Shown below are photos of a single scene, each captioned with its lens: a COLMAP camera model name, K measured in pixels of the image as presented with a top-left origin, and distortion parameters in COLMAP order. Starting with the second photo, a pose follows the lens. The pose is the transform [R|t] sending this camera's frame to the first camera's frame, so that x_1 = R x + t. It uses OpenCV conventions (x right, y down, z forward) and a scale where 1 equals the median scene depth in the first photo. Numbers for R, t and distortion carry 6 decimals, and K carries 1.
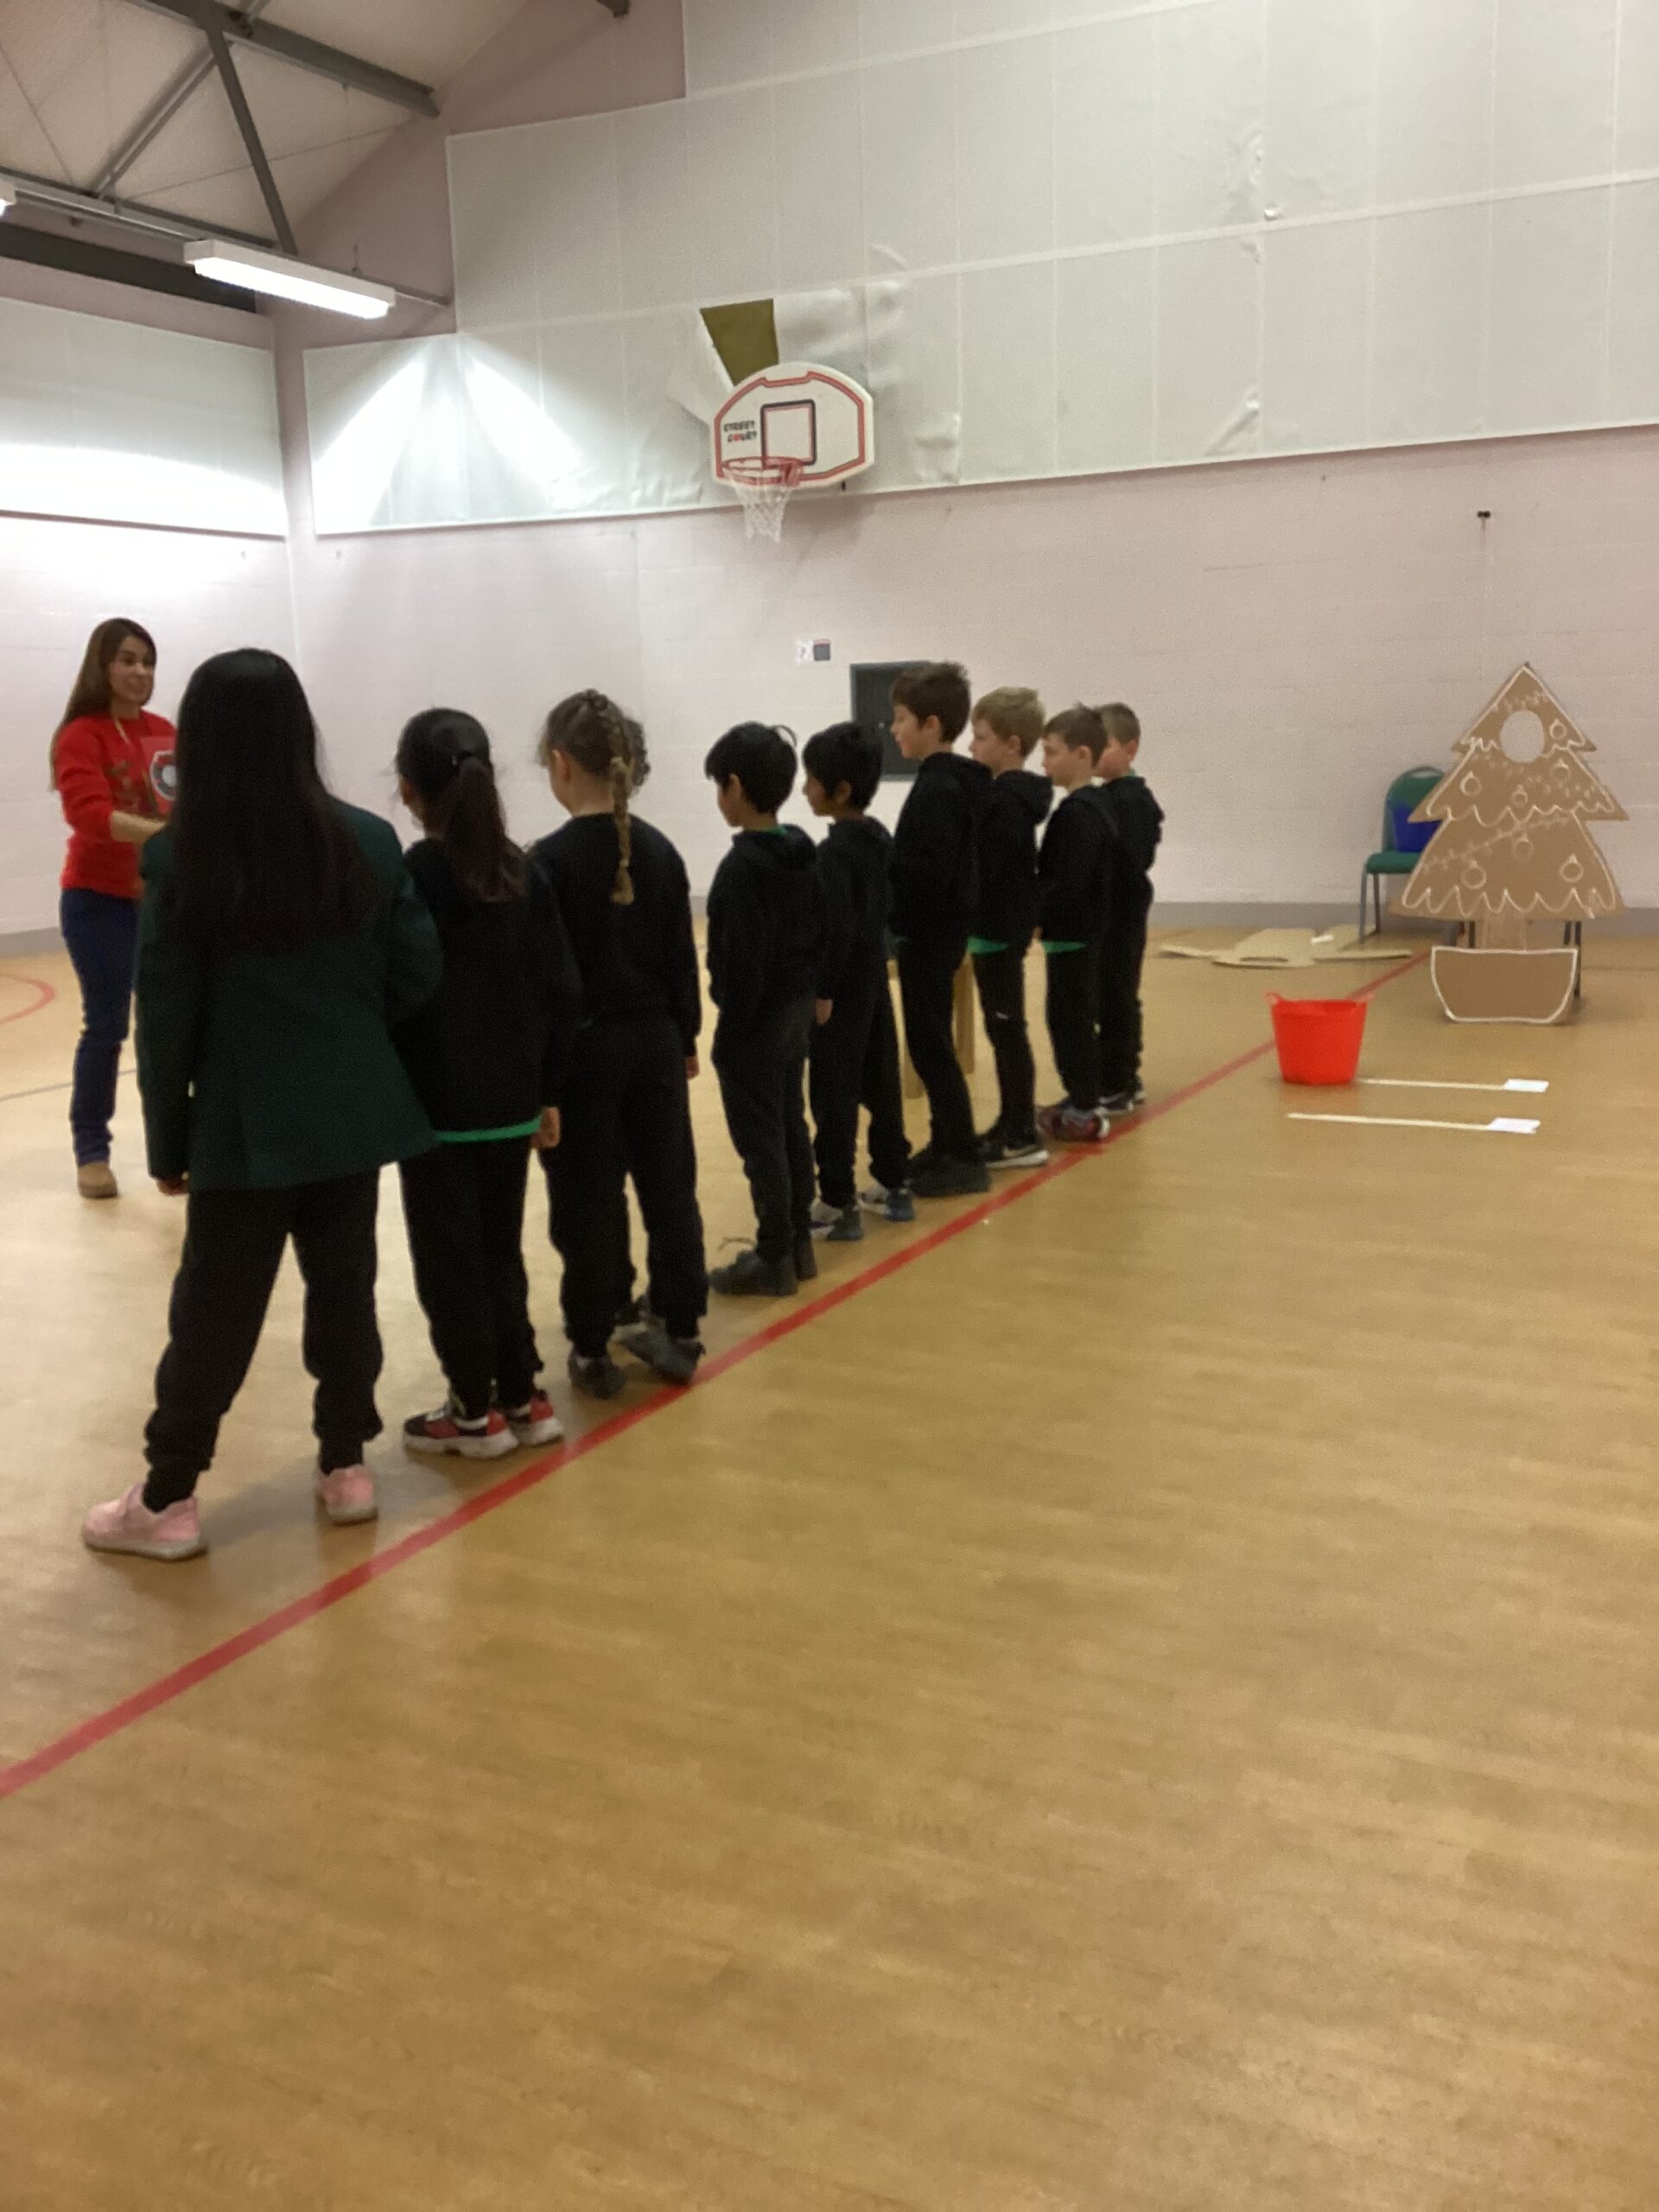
lens RADIAL K [[1968.5, 0, 846.4], [0, 1968.5, 1107.5], [0, 0, 1]] dist [0.103742, -0.205357]
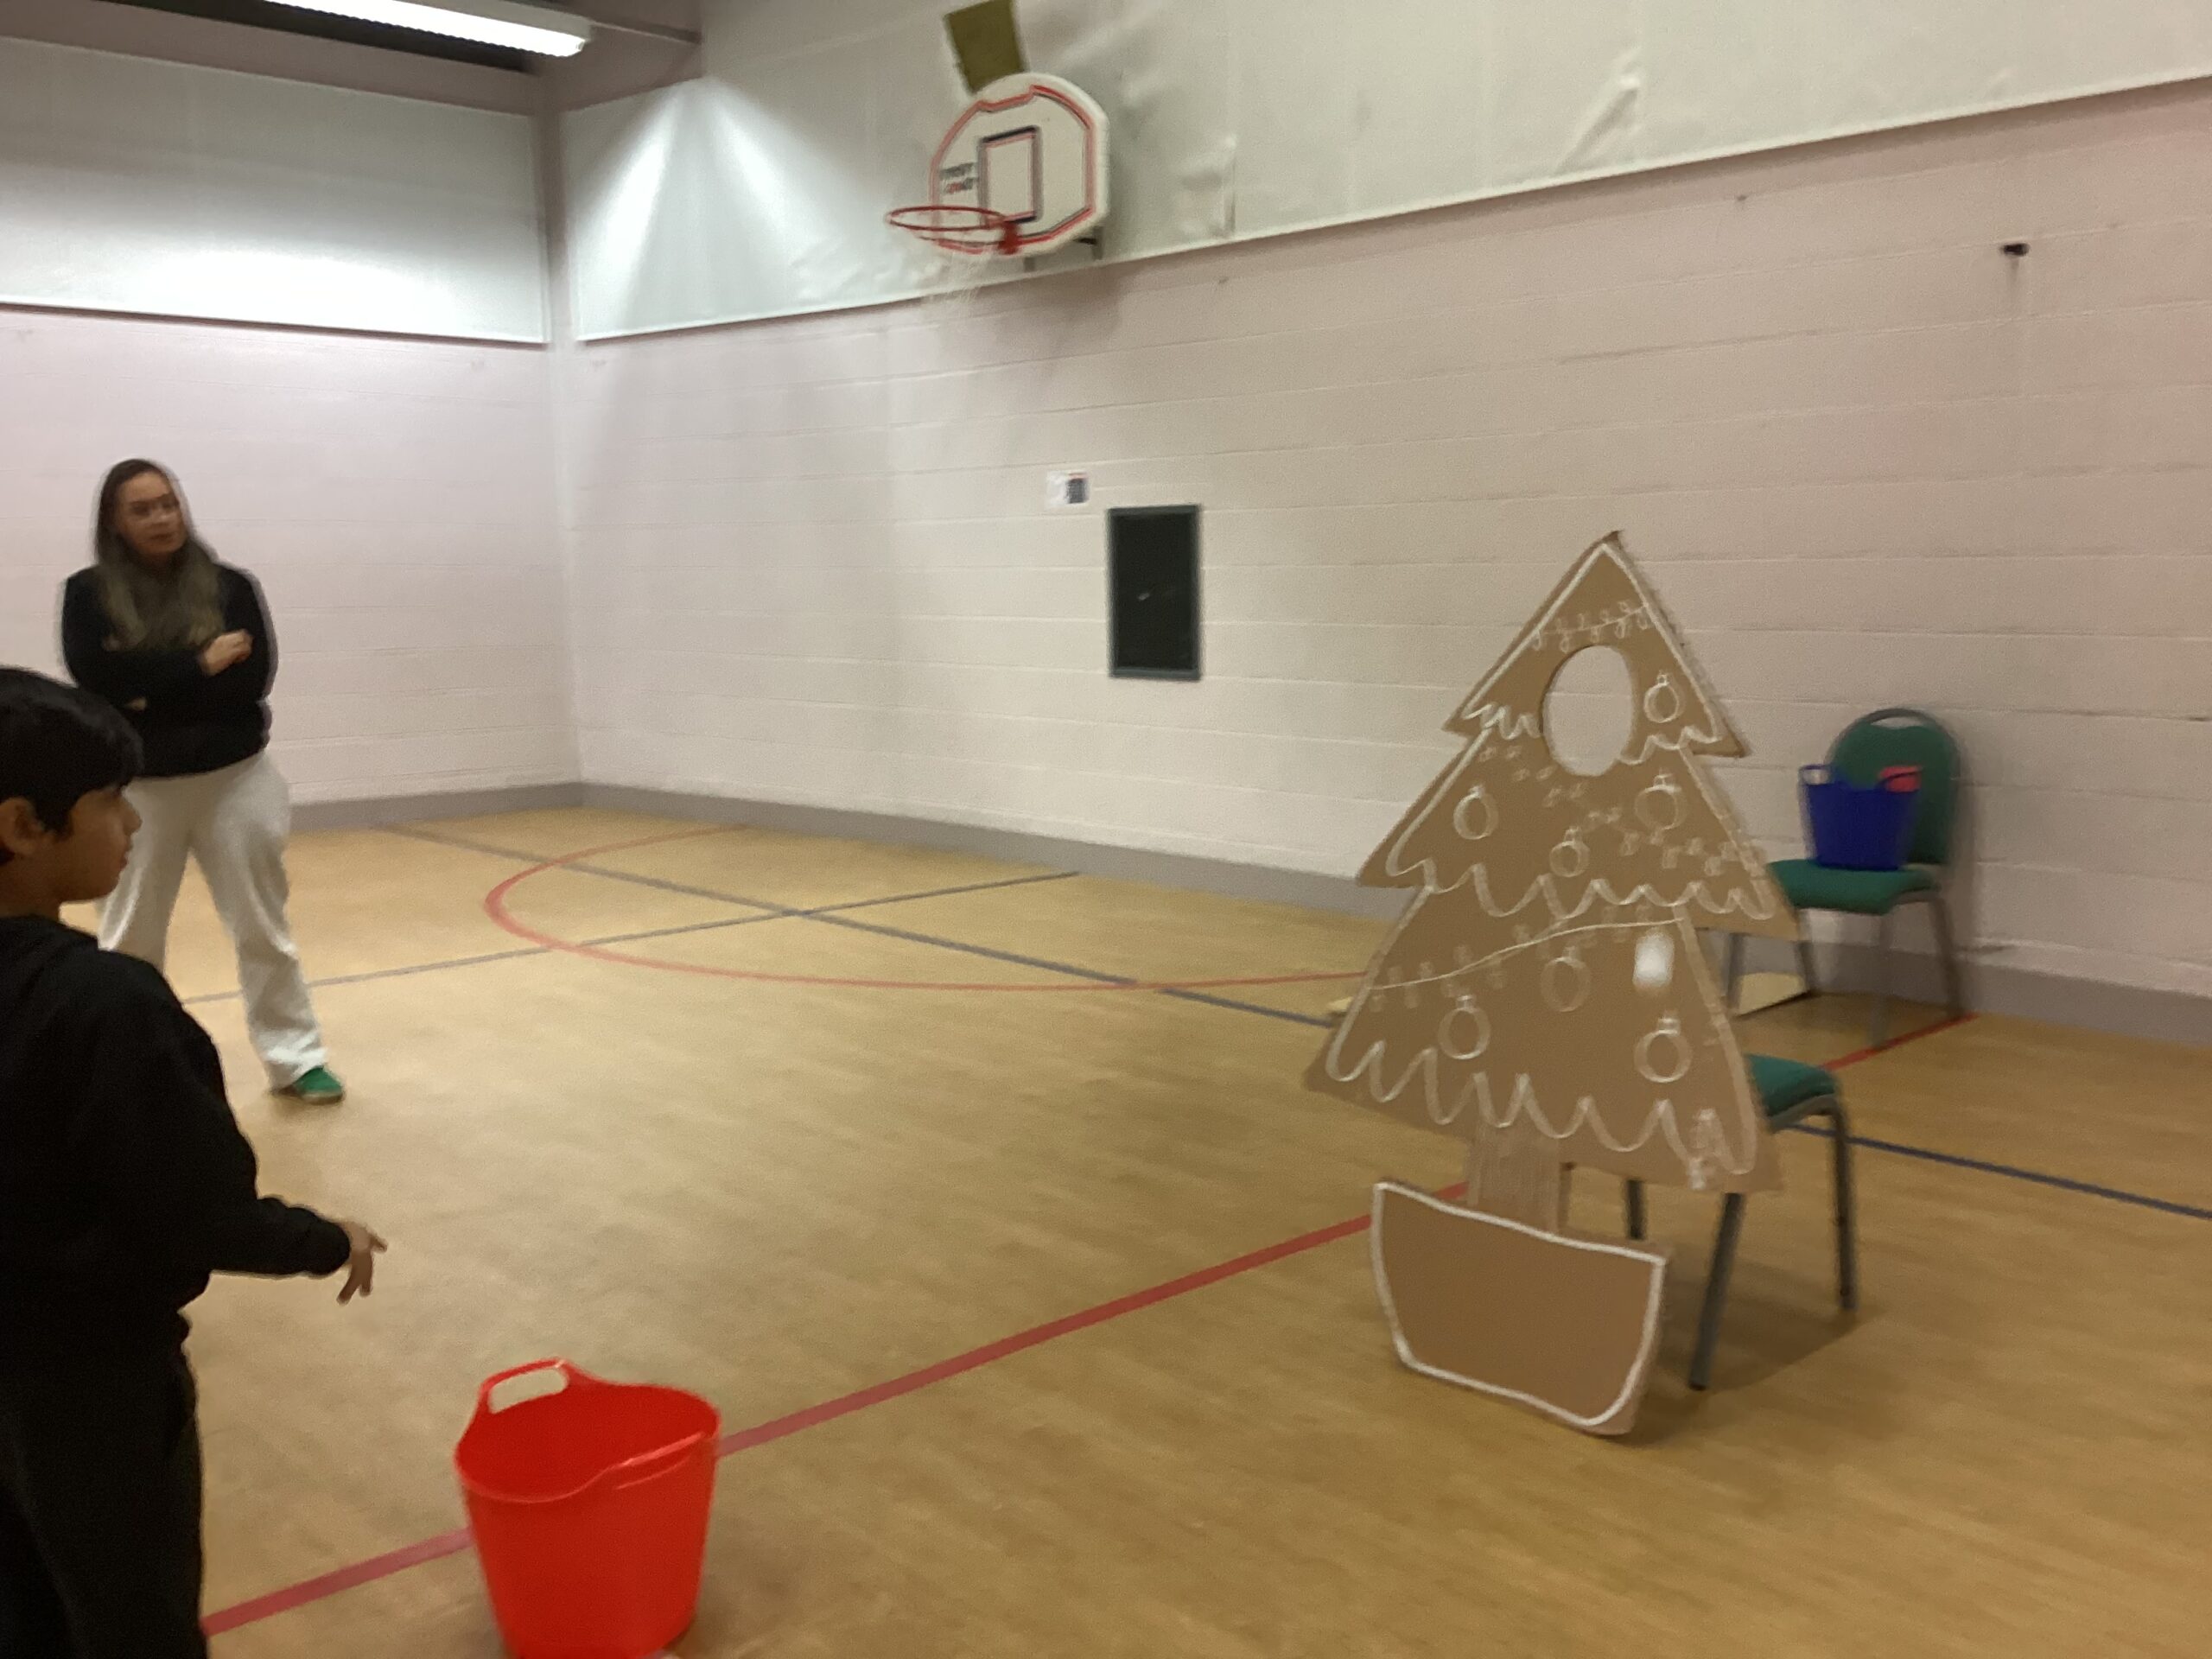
lens RADIAL K [[1968.5, 0, 1106.0], [0, 1968.5, 829.5], [0, 0, 1]] dist [0.103742, -0.205357]
pose [[0.935897, 0.069904, -0.345270, 0.275867], [-0.089450, 0.995148, -0.040987, -0.096265], [0.340729, 0.069244, 0.937608, 0.412290]]
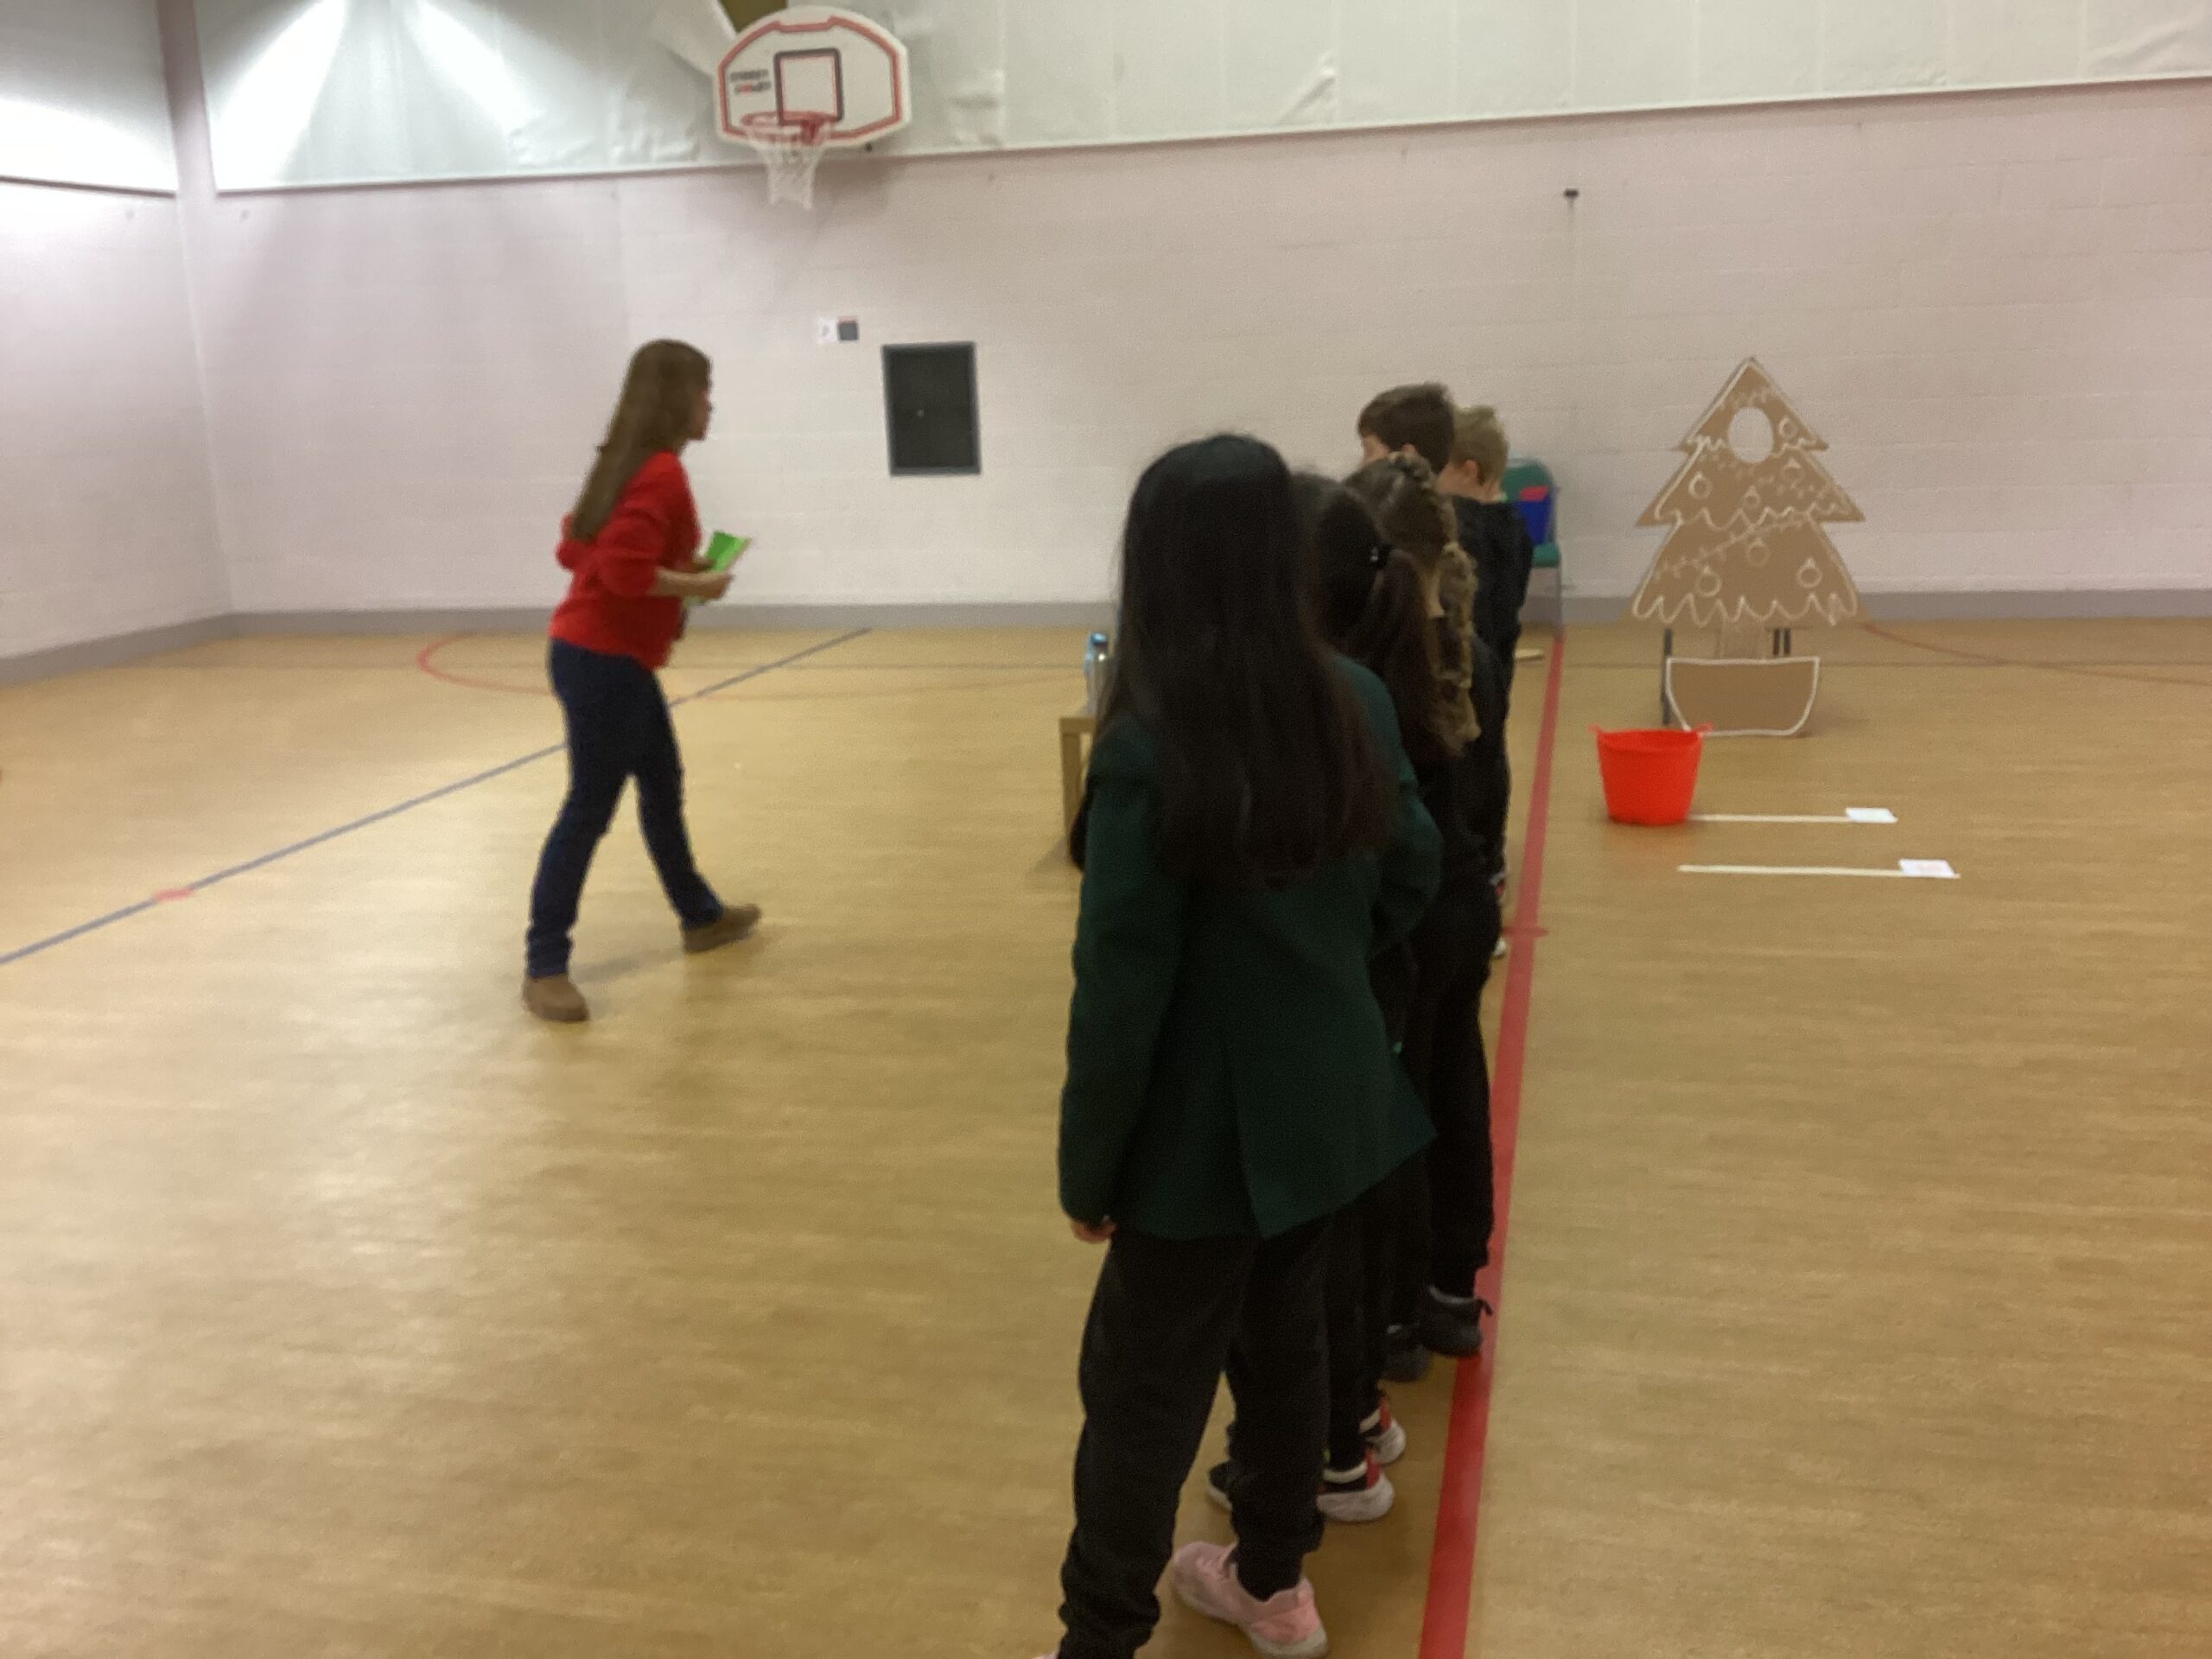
lens RADIAL K [[1968.5, 0, 1106.0], [0, 1968.5, 829.5], [0, 0, 1]] dist [0.103742, -0.205357]
pose [[0.971178, -0.057826, 0.231235, -0.135462], [0.051059, 0.998077, 0.035149, -0.033431], [-0.232823, -0.022330, 0.972263, 0.100489]]
